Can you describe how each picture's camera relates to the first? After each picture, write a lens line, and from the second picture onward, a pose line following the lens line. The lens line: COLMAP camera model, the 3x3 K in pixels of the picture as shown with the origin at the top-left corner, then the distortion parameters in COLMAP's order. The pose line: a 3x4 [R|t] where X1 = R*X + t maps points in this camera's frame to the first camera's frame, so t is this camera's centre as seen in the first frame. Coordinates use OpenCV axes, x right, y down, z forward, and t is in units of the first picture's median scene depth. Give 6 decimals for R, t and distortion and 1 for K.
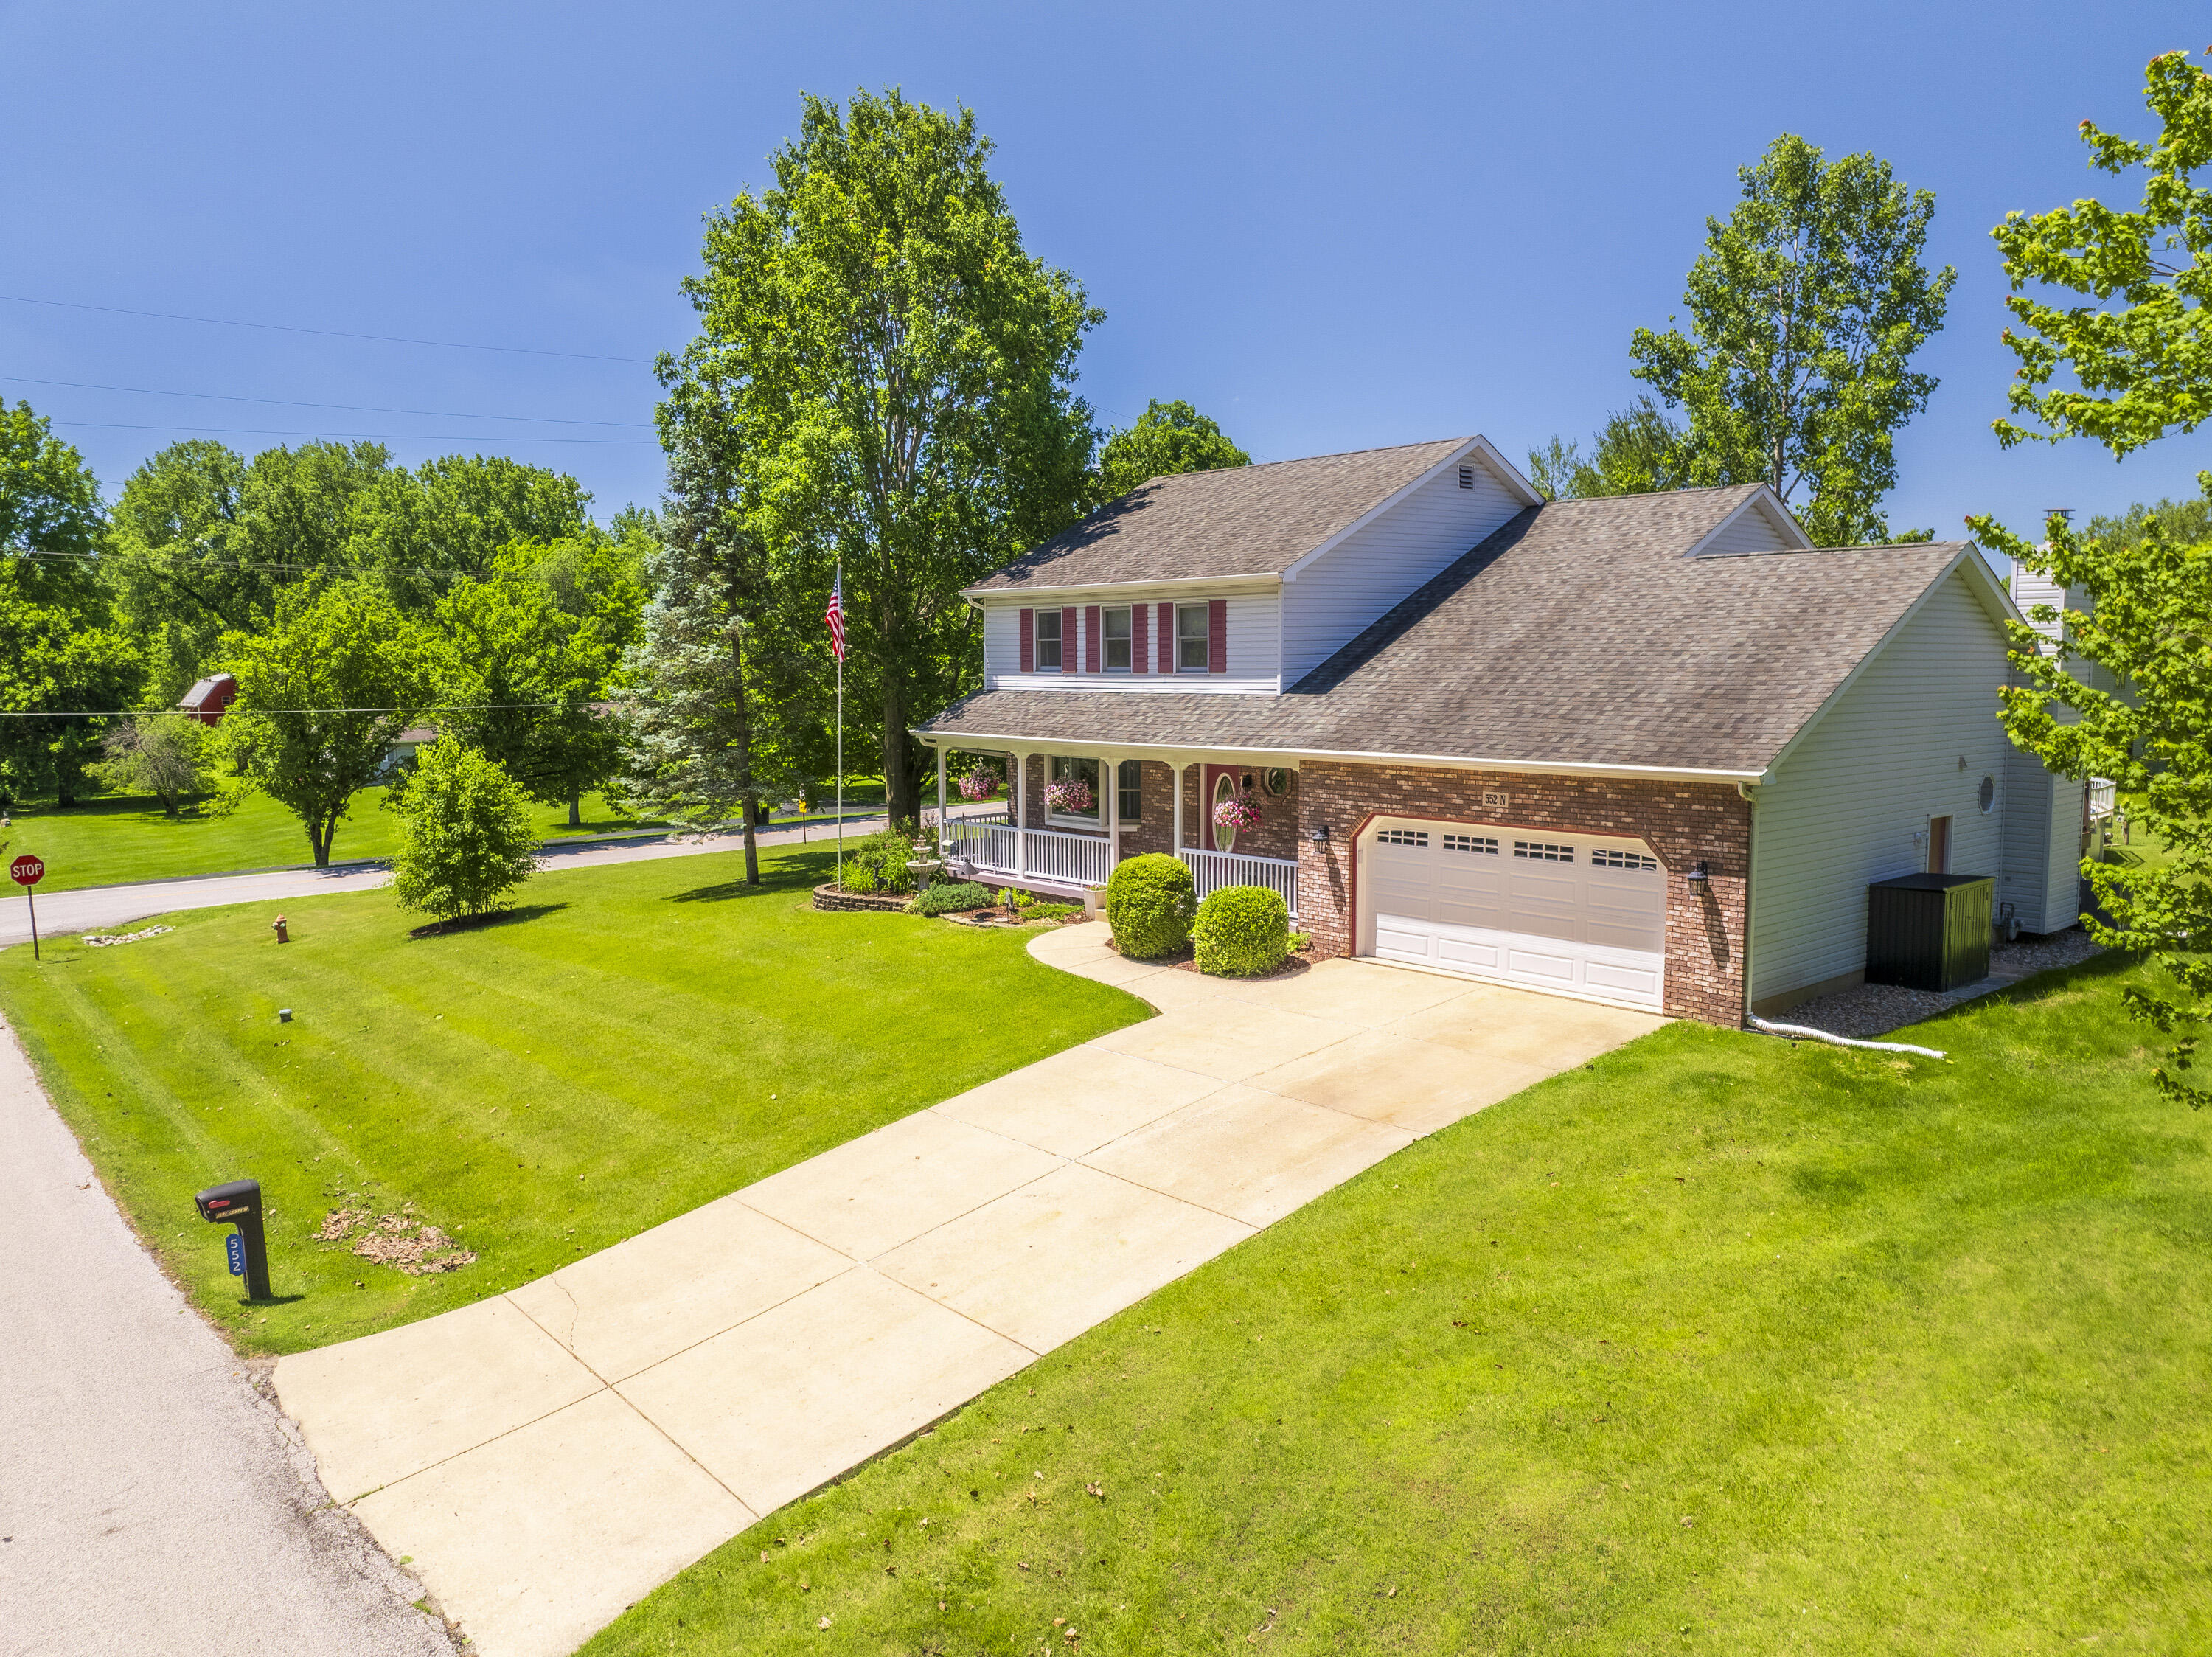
lens RADIAL K [[1560.8, 0, 1116.4], [0, 1560.8, 824.3], [0, 0, 1]] dist [-0.019439, 0.002376]
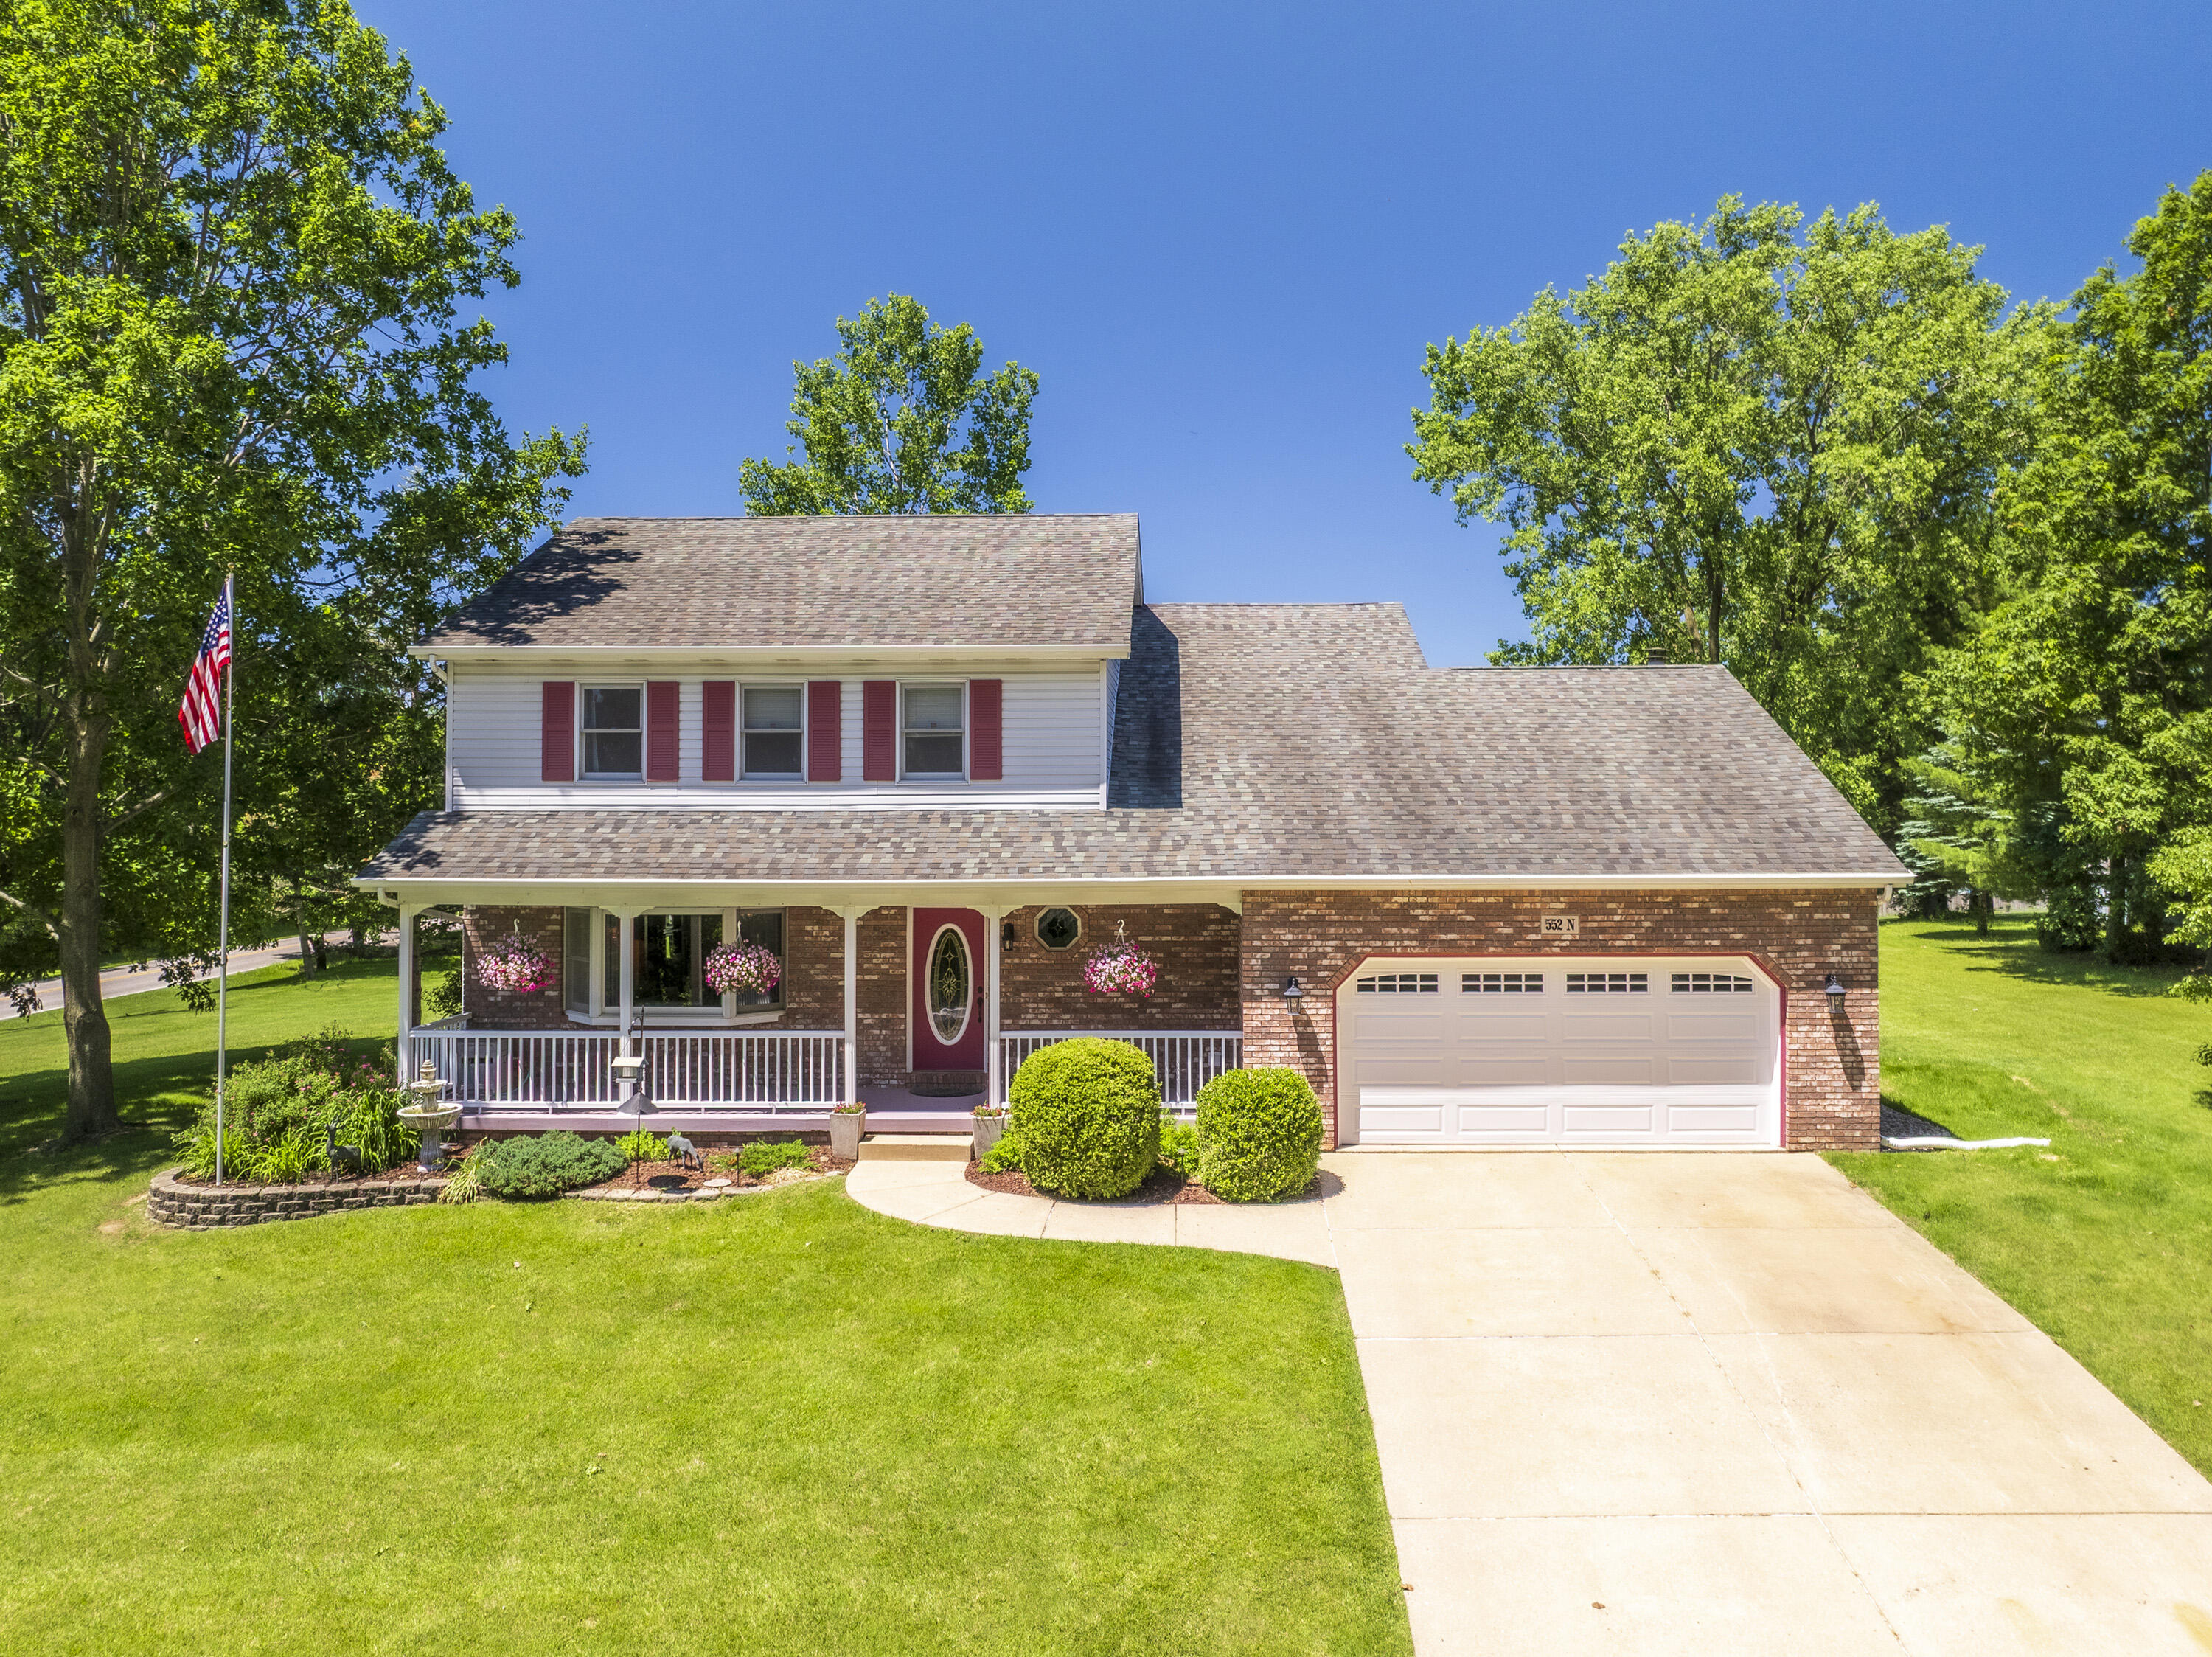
lens RADIAL K [[1560.8, 0, 1127.8], [0, 1560.8, 830.2], [0, 0, 1]] dist [-0.019439, 0.002376]
pose [[0.686394, 0.002582, 0.727225, -0.485366], [0.075794, 0.994294, -0.075070, -0.019705], [-0.723269, 0.106647, 0.682282, 0.560913]]
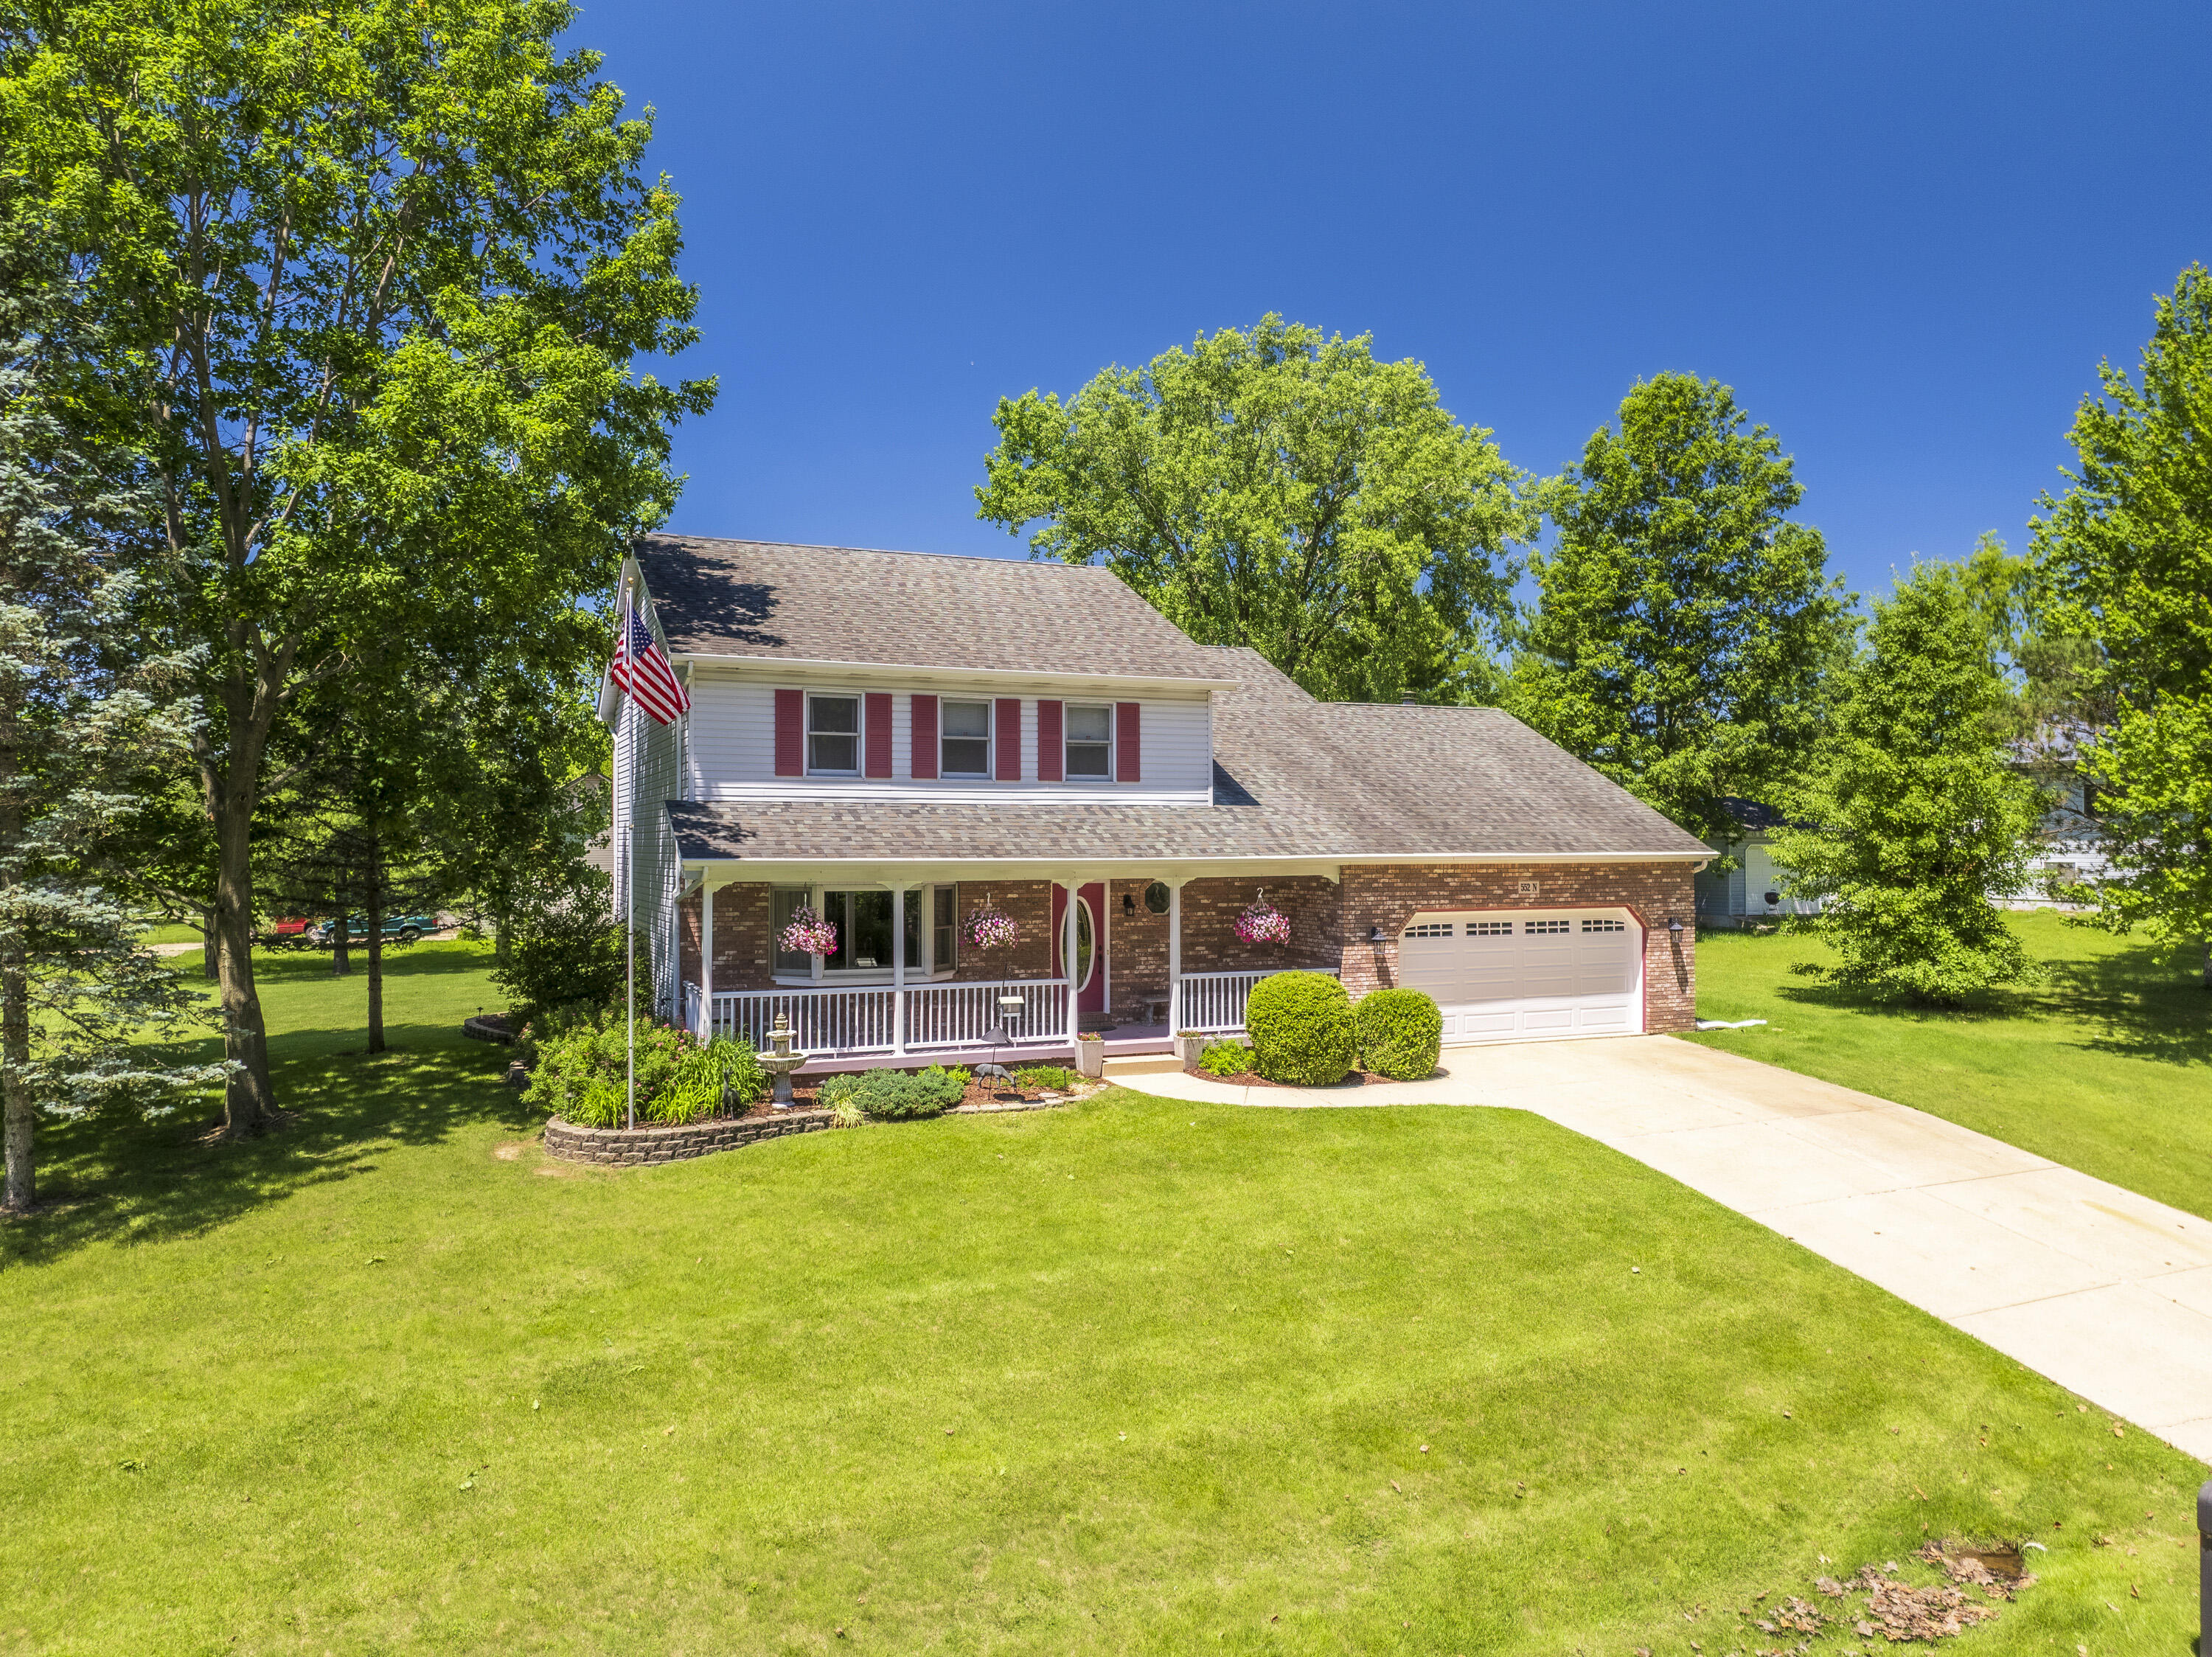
lens RADIAL K [[1560.8, 0, 1092.6], [0, 1560.8, 822.7], [0, 0, 1]] dist [-0.019439, 0.002376]
pose [[0.318307, 0.012749, 0.947902, -0.953348], [0.097407, 0.994177, -0.046081, -0.040500], [-0.942970, 0.107000, 0.315211, 0.877457]]
